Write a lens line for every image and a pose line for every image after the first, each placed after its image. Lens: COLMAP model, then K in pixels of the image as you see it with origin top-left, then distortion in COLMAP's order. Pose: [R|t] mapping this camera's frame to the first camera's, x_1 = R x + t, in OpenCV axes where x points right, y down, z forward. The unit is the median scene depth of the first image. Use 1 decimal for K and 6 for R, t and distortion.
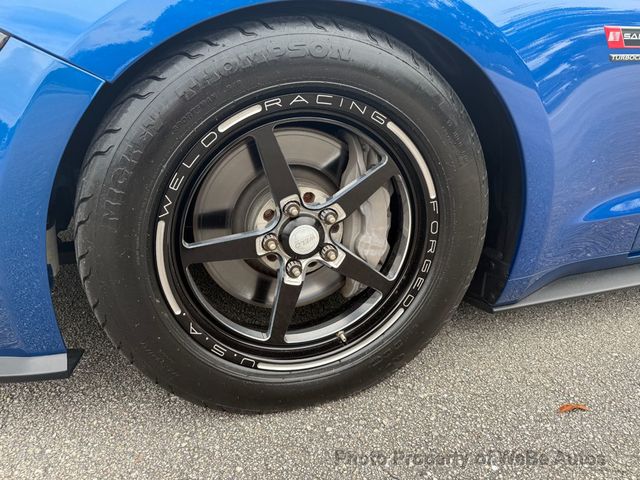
lens RADIAL K [[454.4, 0, 315.9], [0, 454.4, 245.9], [0, 0, 1]] dist [0.048491, -0.056841]
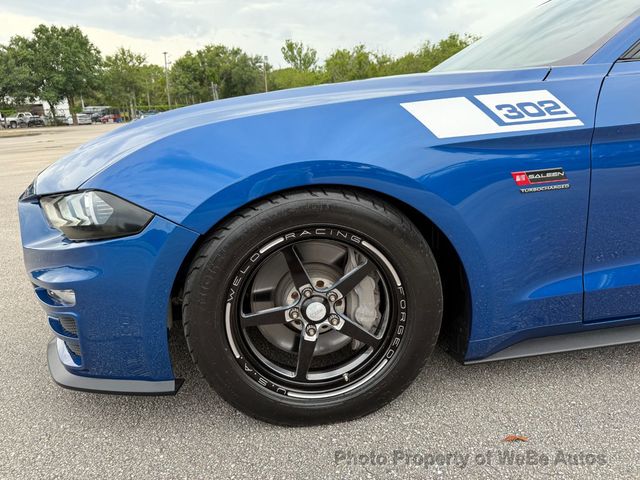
lens RADIAL K [[464.3, 0, 320.0], [0, 464.3, 240.0], [0, 0, 1]] dist [0.041408, -0.068686]
pose [[0.979888, -0.014655, -0.199008, 0.306433], [-0.006404, 0.994476, -0.104766, -0.091513], [0.199444, 0.103933, 0.974382, -0.581548]]
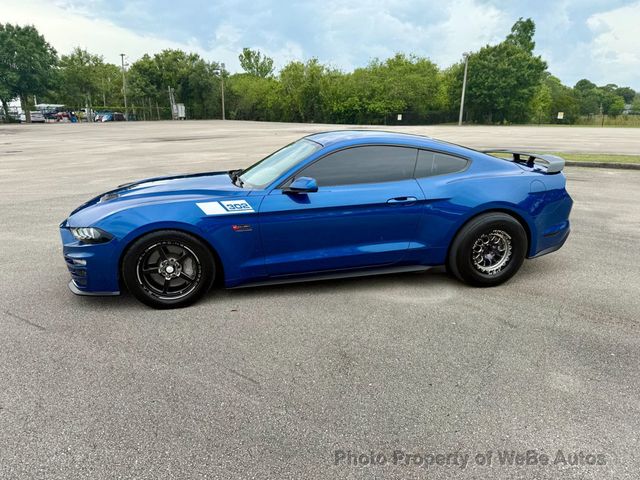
lens RADIAL K [[457.9, 0, 317.8], [0, 457.9, 240.2], [0, 0, 1]] dist [0.049501, -0.061560]
pose [[0.993697, 0.007022, -0.111880, 2.001108], [-0.019477, 0.993672, -0.110618, 0.179583], [0.110395, 0.112100, 0.987546, -3.513854]]
